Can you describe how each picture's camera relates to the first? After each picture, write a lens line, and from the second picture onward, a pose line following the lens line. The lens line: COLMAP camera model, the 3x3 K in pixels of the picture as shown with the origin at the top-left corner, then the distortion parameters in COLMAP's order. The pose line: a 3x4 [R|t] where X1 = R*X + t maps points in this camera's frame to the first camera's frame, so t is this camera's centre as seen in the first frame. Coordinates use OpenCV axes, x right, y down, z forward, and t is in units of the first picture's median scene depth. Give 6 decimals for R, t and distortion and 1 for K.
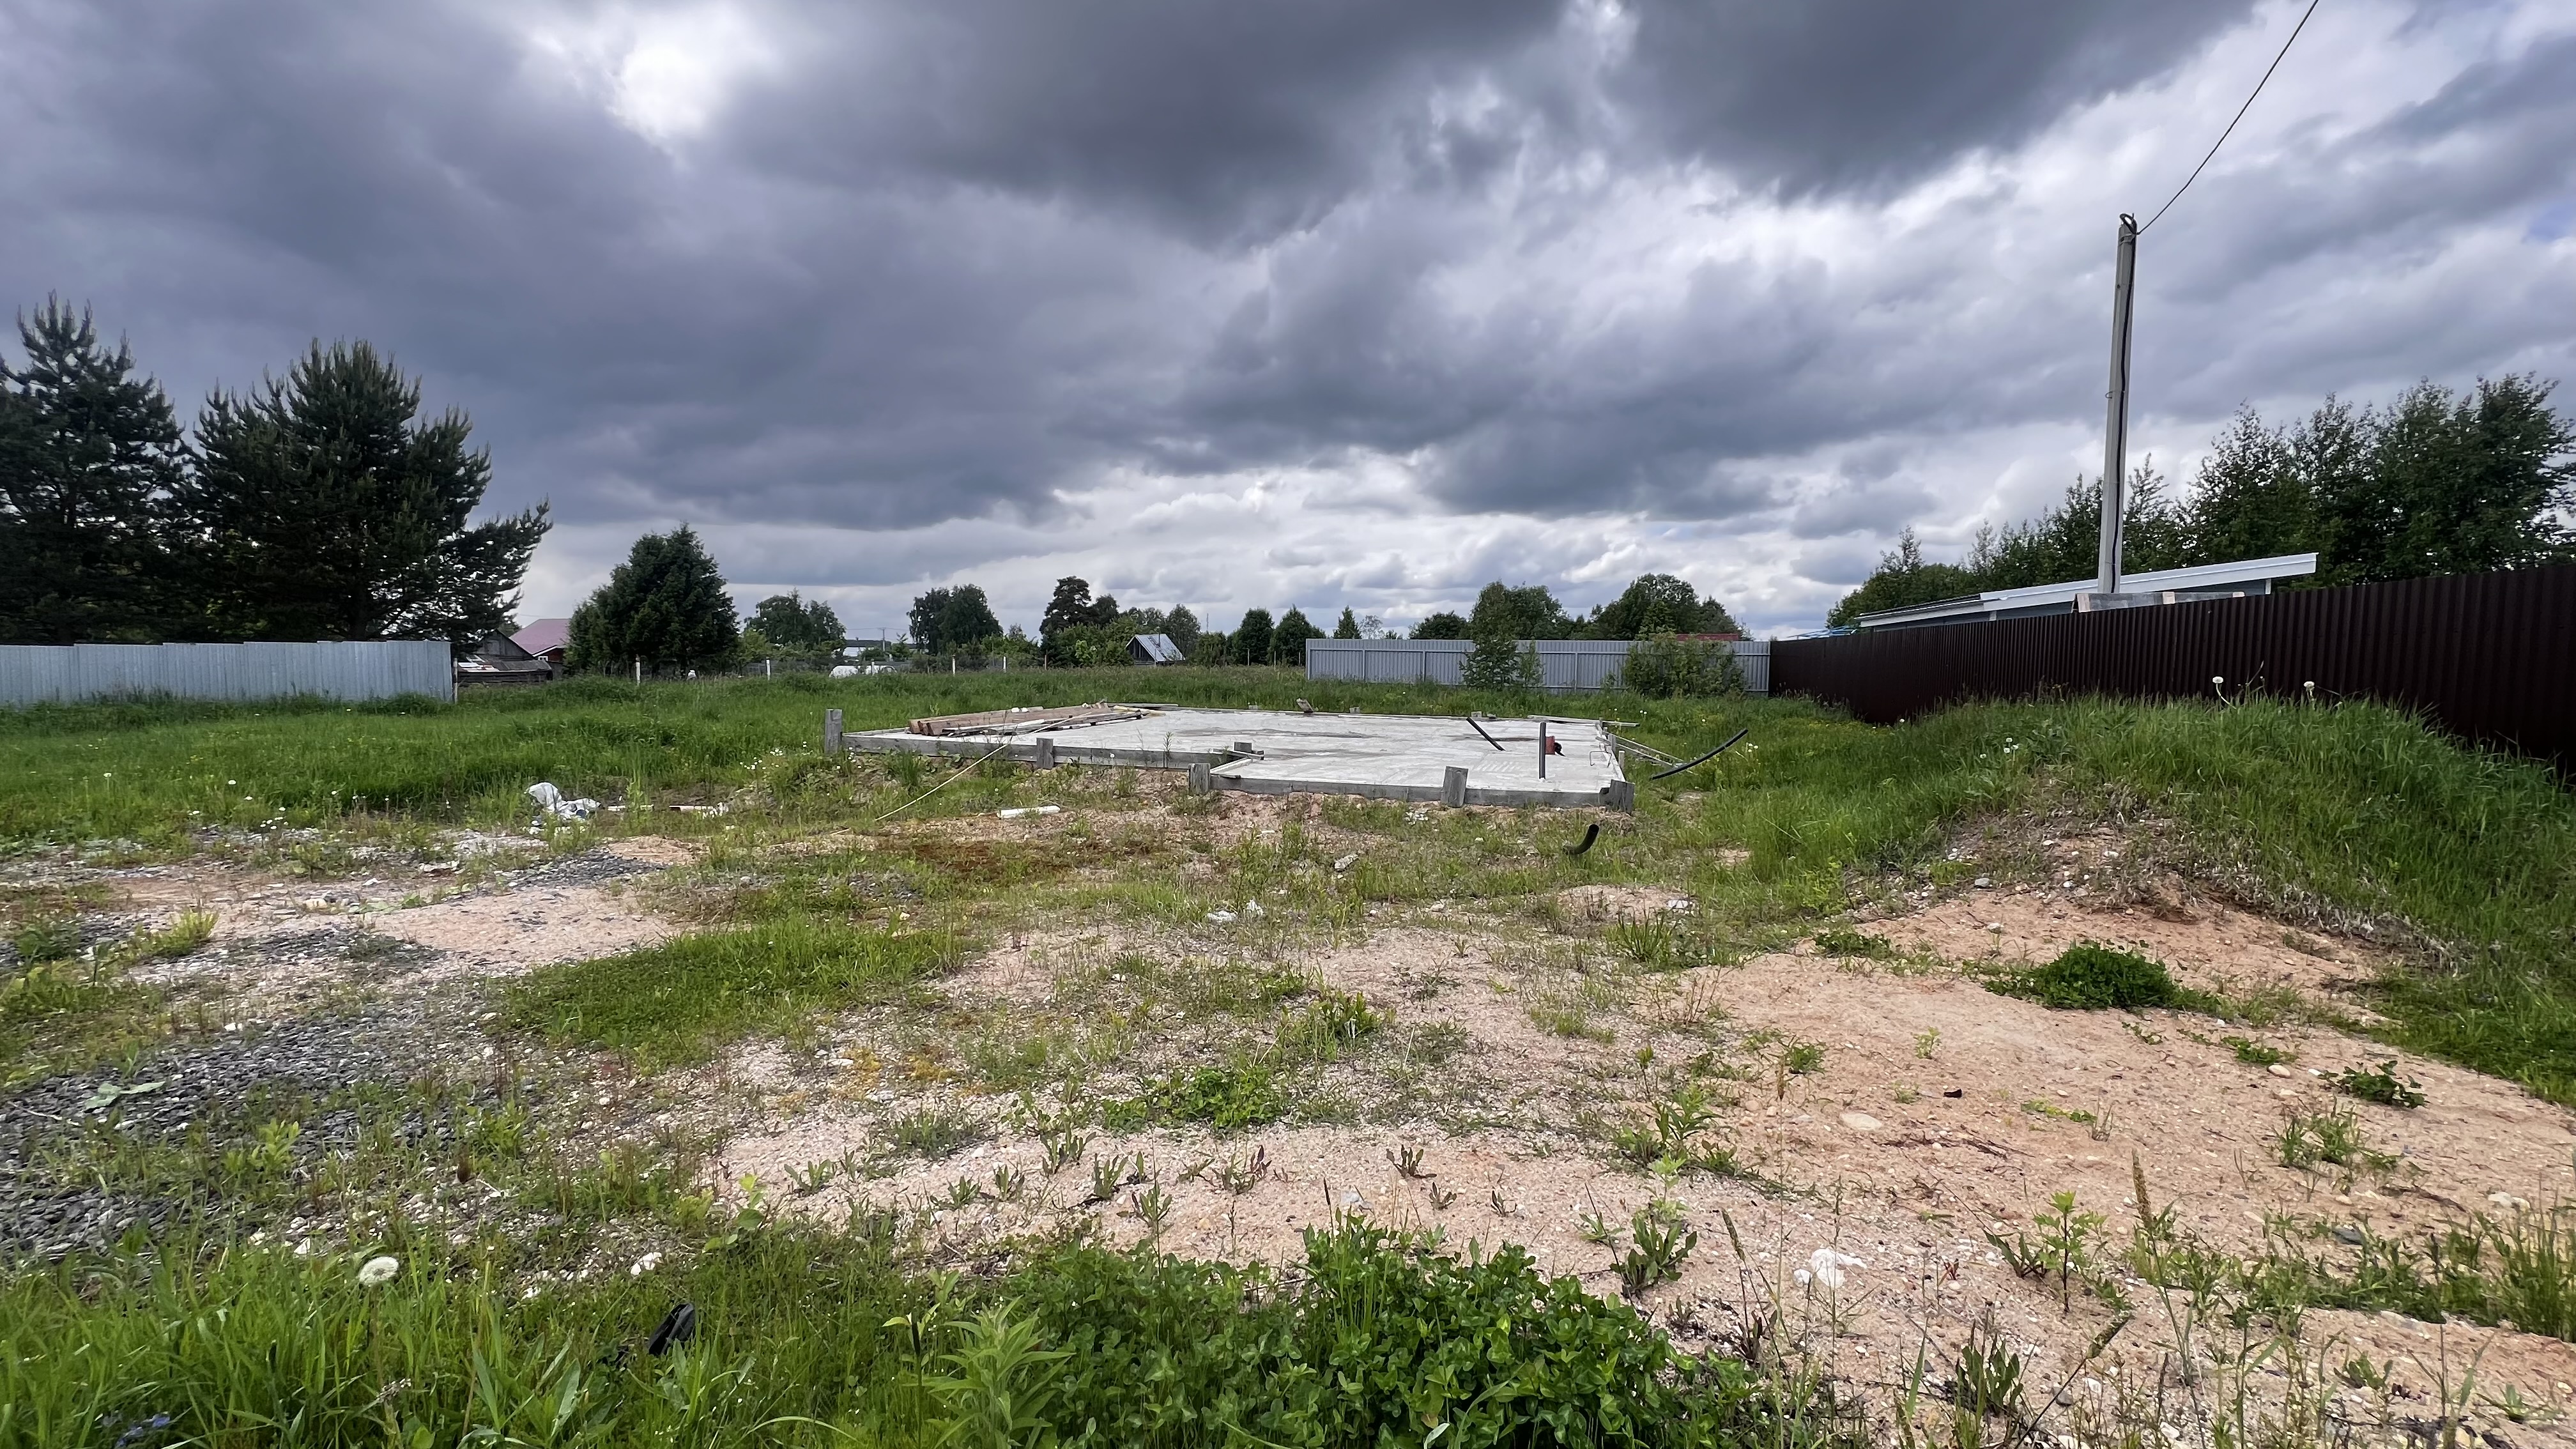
lens RADIAL K [[1034.1, 0, 1286.2], [0, 1034.1, 736.0], [0, 0, 1]] dist [-0.002048, -0.000078]
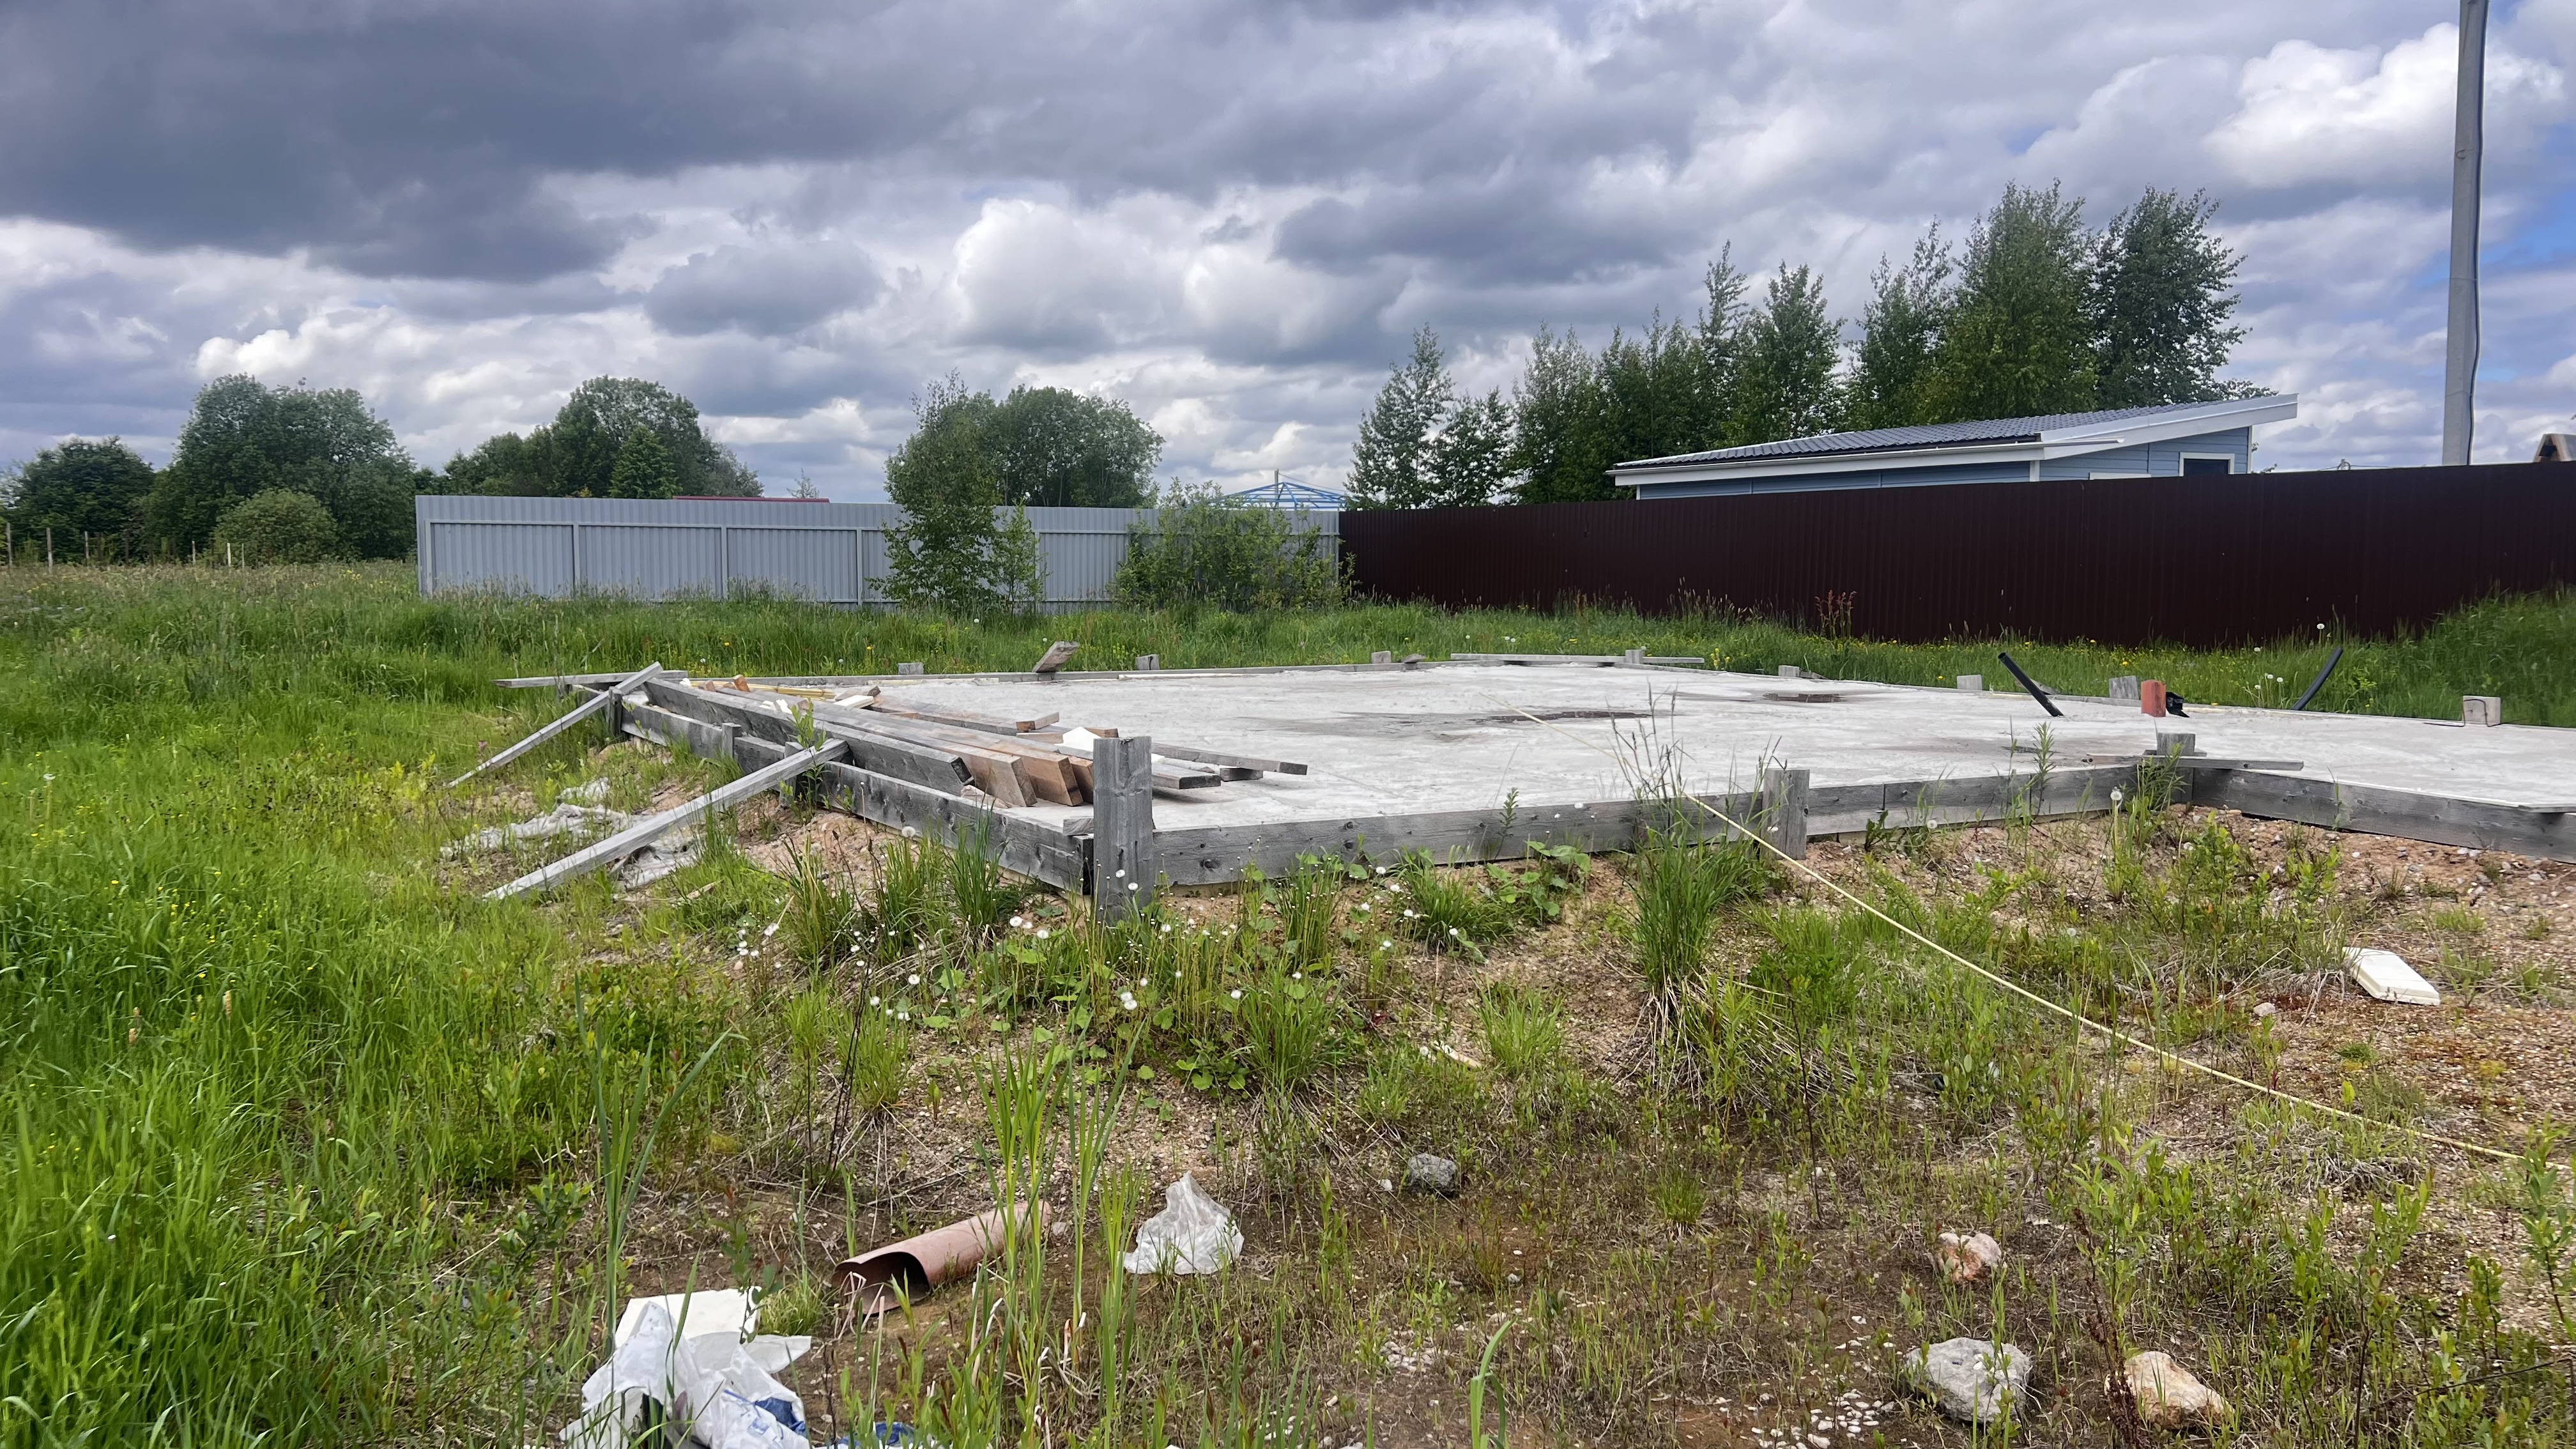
lens RADIAL K [[1933.5, 0, 1305.4], [0, 1933.5, 725.4], [0, 0, 1]] dist [0.076974, -0.093809]
pose [[0.700196, -0.071894, 0.710321, -0.472167], [0.060144, 0.997320, 0.041656, -0.030750], [-0.711413, 0.013554, 0.702644, 0.421723]]
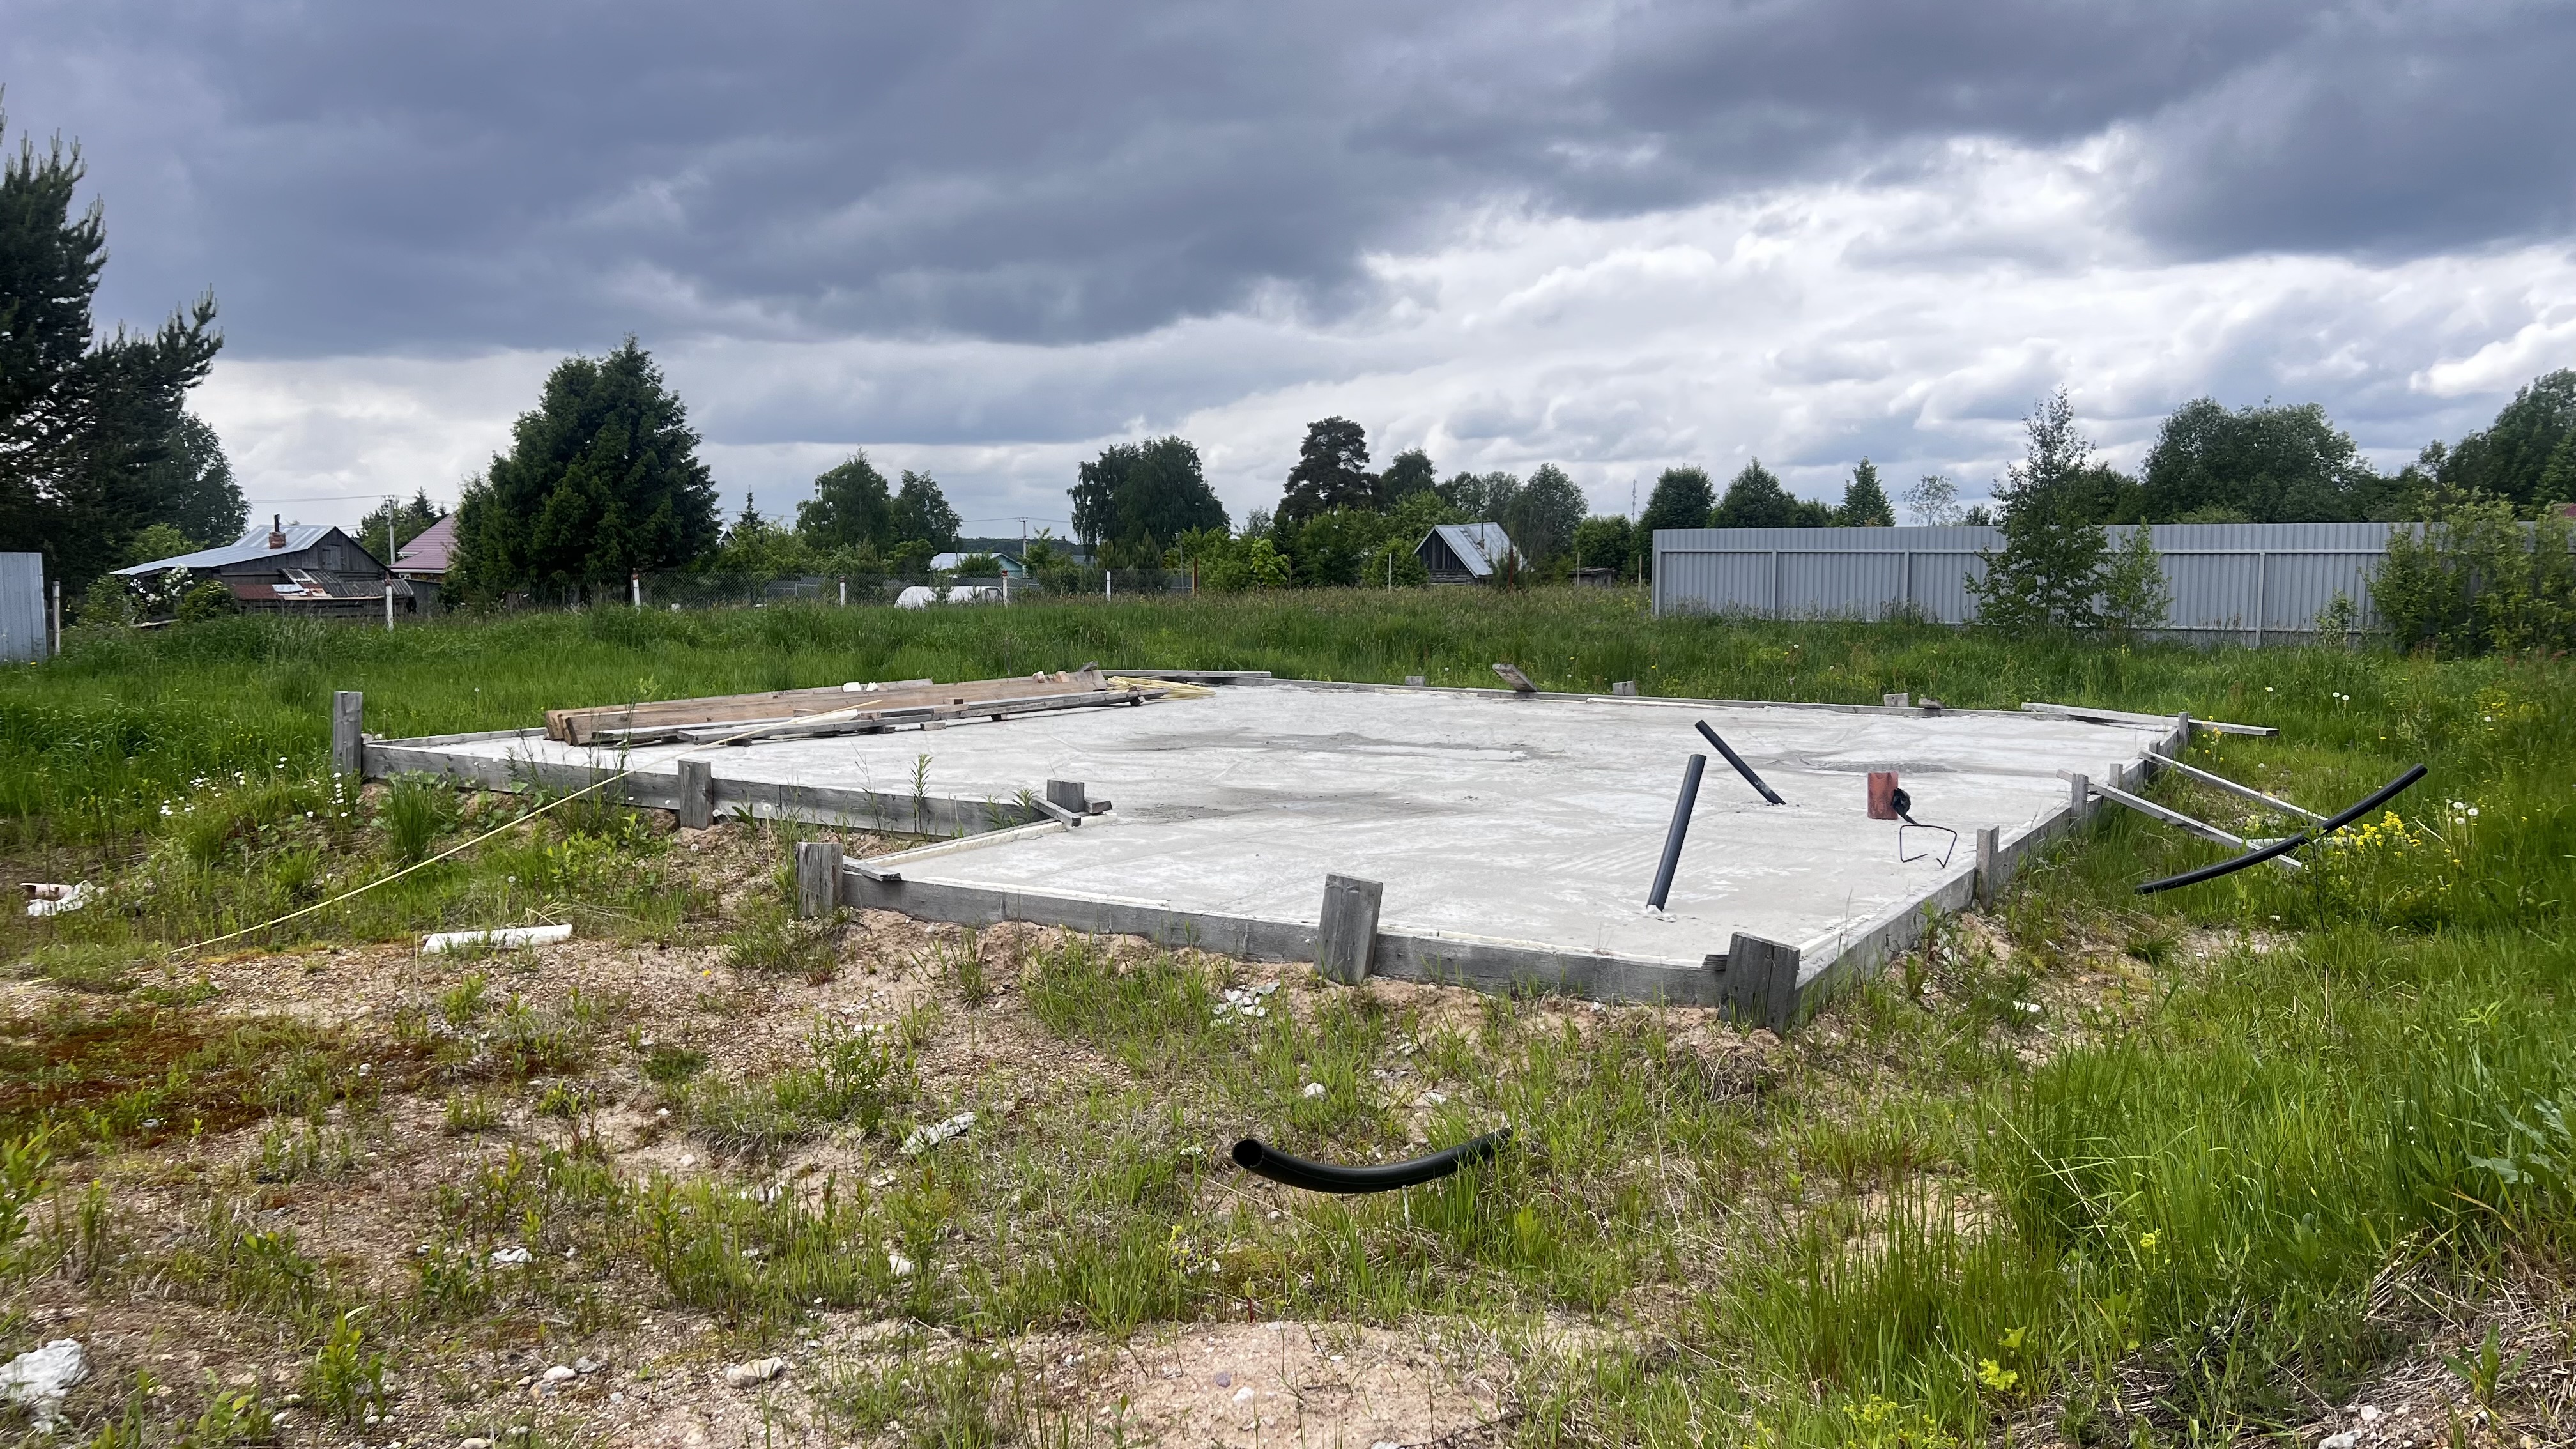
lens RADIAL K [[1933.5, 0, 1295.2], [0, 1933.5, 760.4], [0, 0, 1]] dist [0.076974, -0.093809]
pose [[0.967493, 0.017153, -0.252315, 0.158918], [-0.011020, 0.999609, 0.025699, -0.015107], [0.252657, -0.022083, 0.967304, 0.153451]]
